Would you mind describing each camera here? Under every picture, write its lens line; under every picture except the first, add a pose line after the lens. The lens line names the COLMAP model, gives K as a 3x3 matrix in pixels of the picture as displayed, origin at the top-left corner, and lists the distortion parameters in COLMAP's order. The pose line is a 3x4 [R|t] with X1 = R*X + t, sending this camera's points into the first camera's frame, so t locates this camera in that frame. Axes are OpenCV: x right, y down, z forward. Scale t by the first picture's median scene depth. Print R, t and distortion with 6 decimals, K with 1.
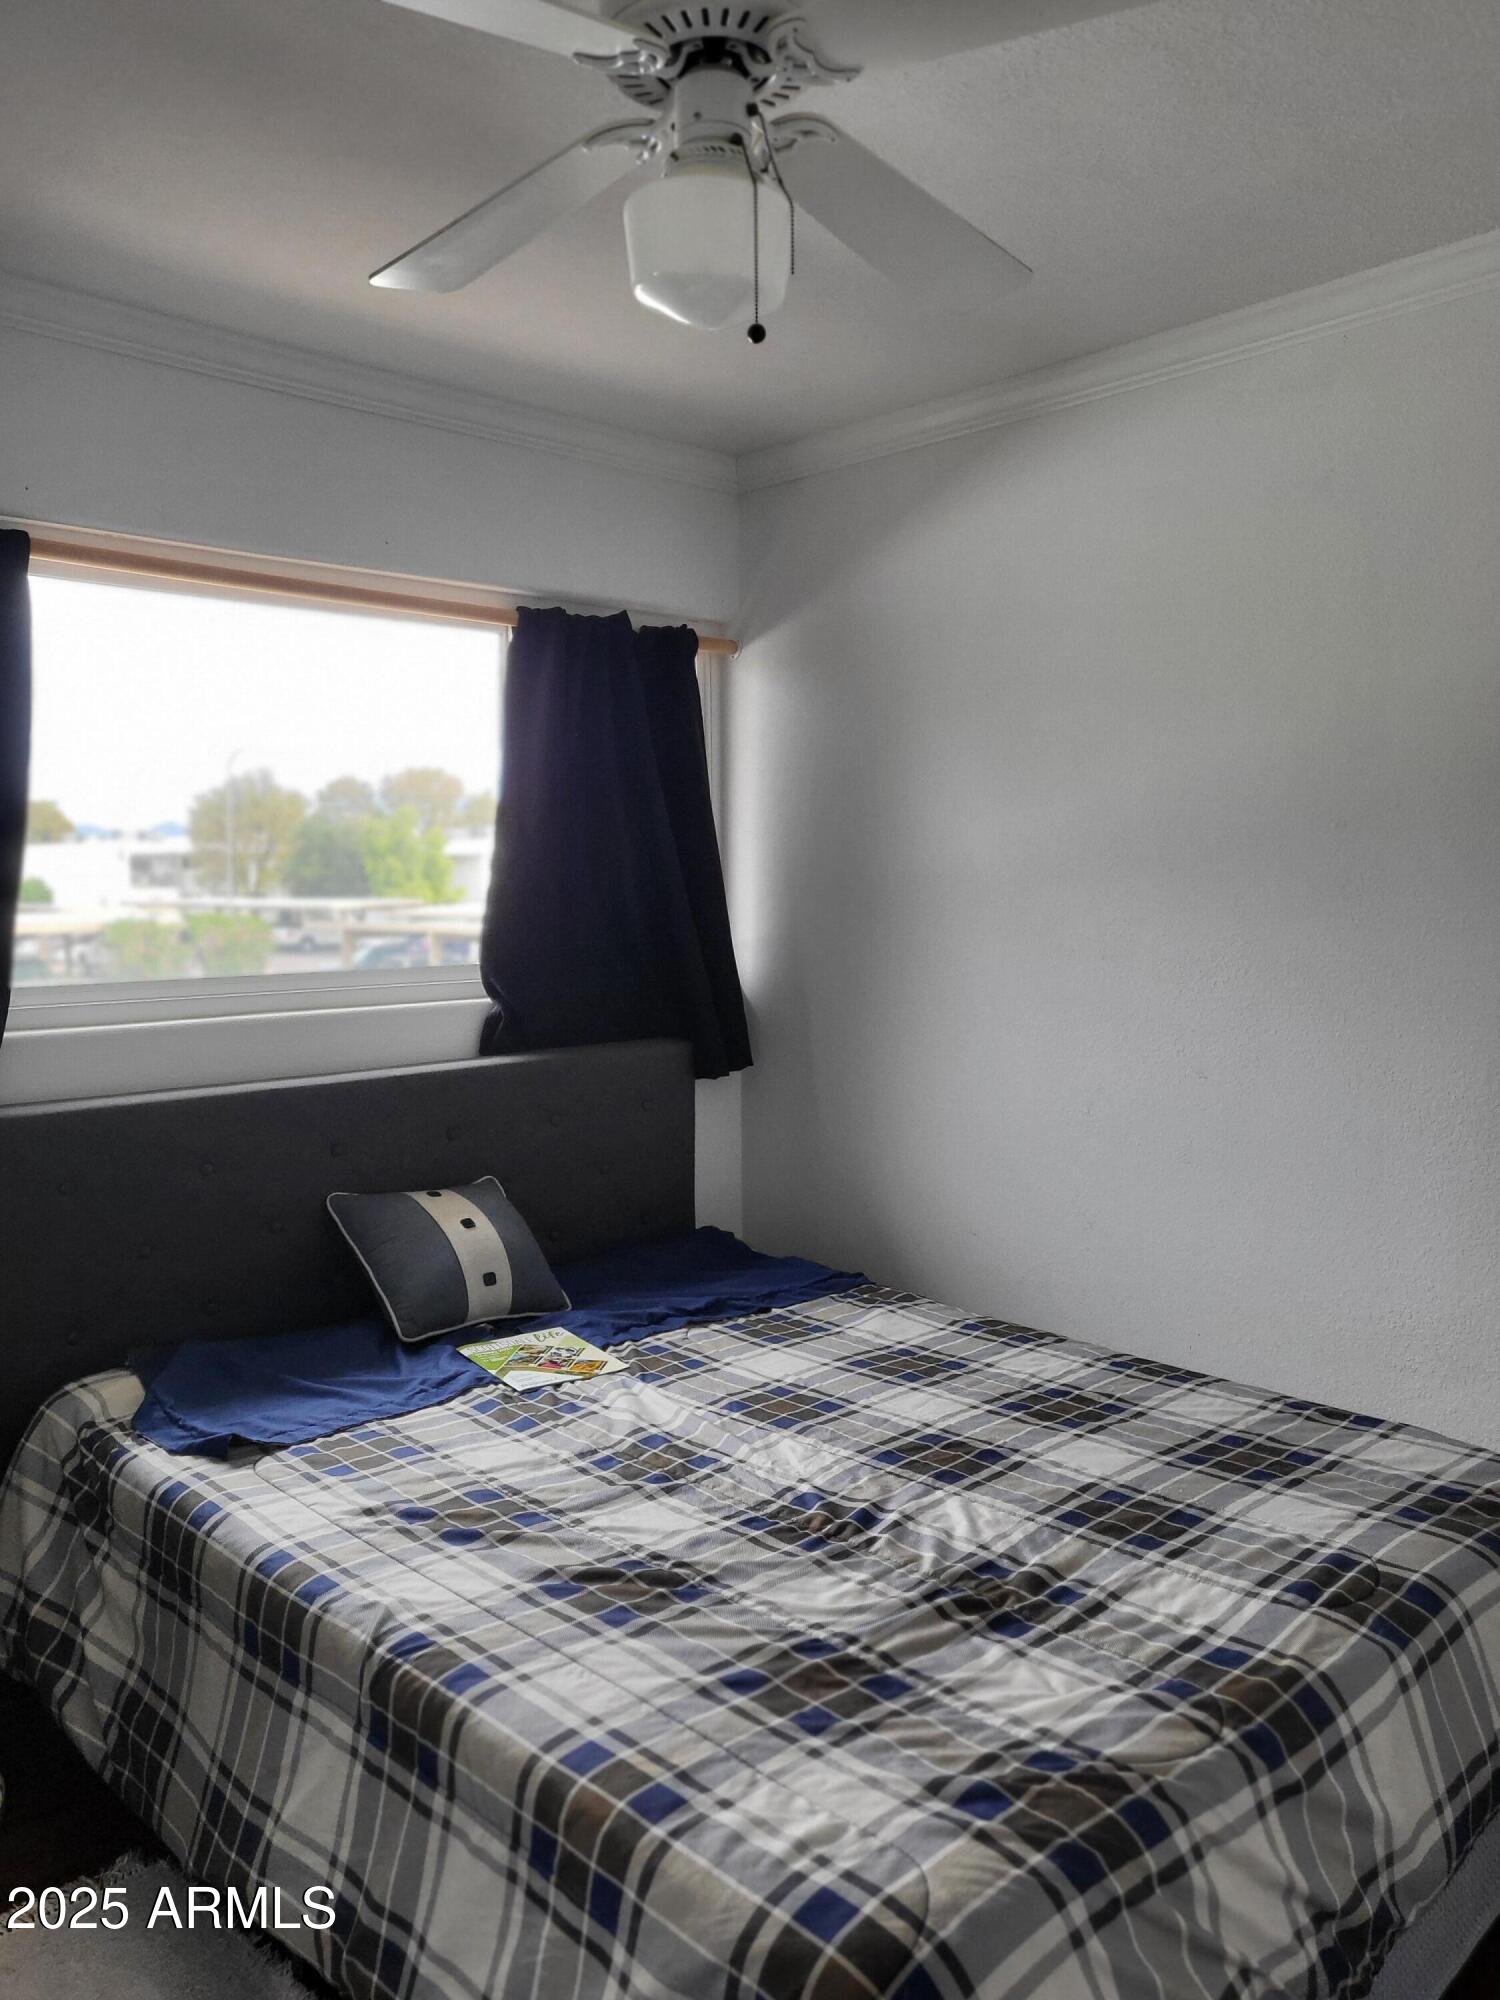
lens RADIAL K [[1533.8, 0, 729.5], [0, 1533.8, 1002.4], [0, 0, 1]] dist [-0.010050, 0.064575]
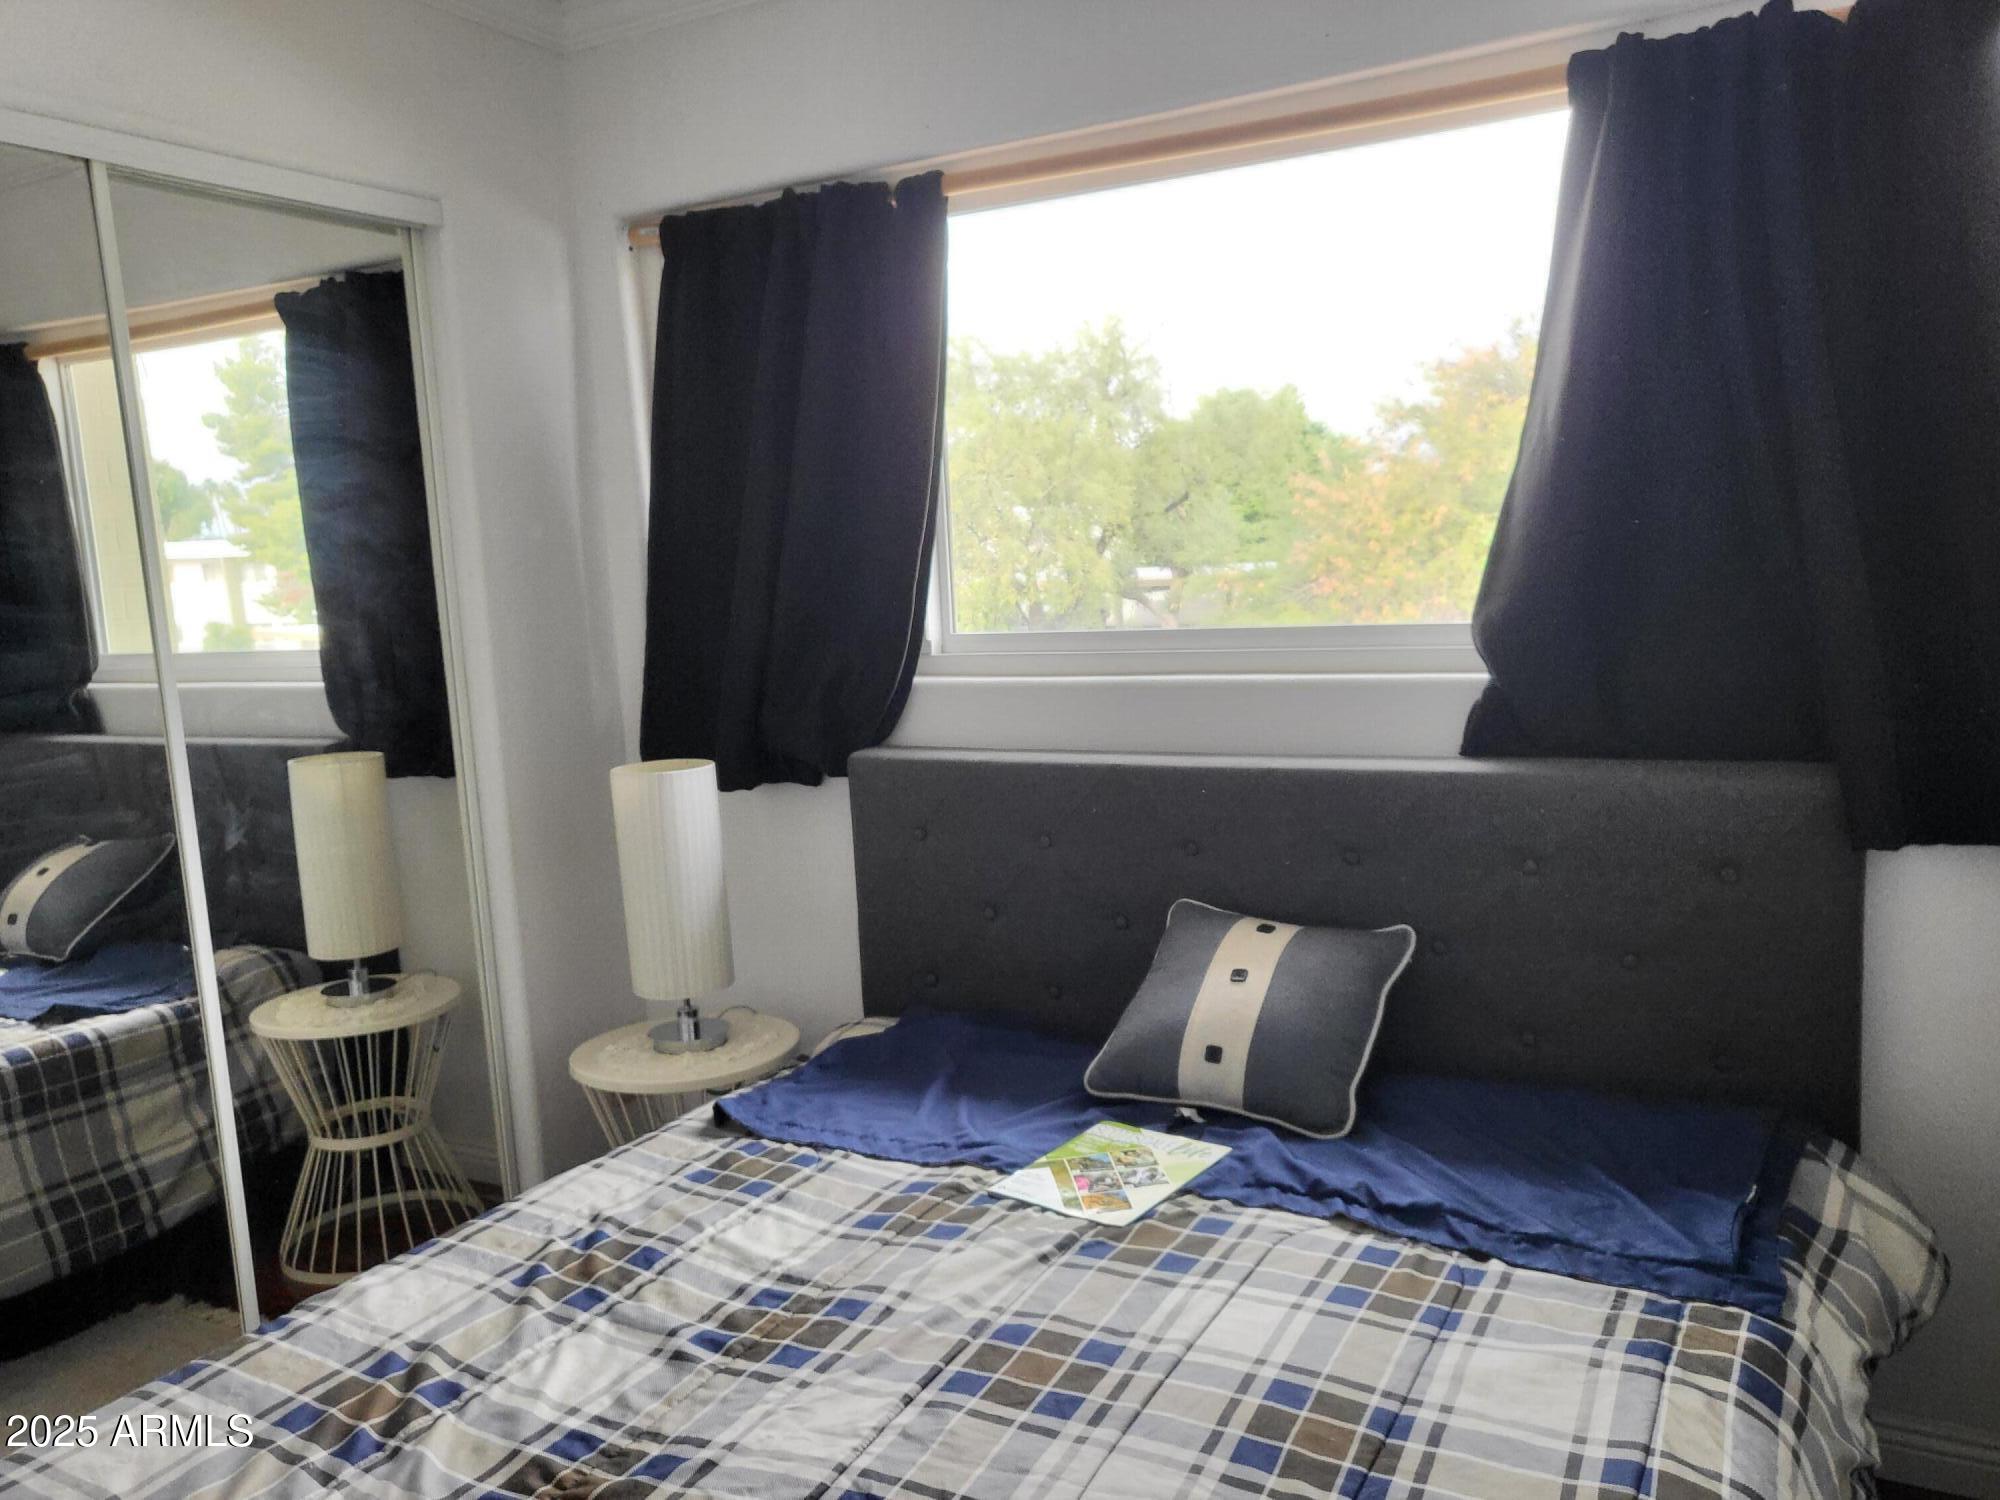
lens RADIAL K [[1533.8, 0, 985.1], [0, 1533.8, 757.9], [0, 0, 1]] dist [-0.010050, 0.064575]
pose [[0.312568, 0.115368, -0.942863, 0.556023], [-0.027145, 0.993277, 0.112538, -0.047874], [0.949507, -0.009582, 0.313599, 0.751170]]
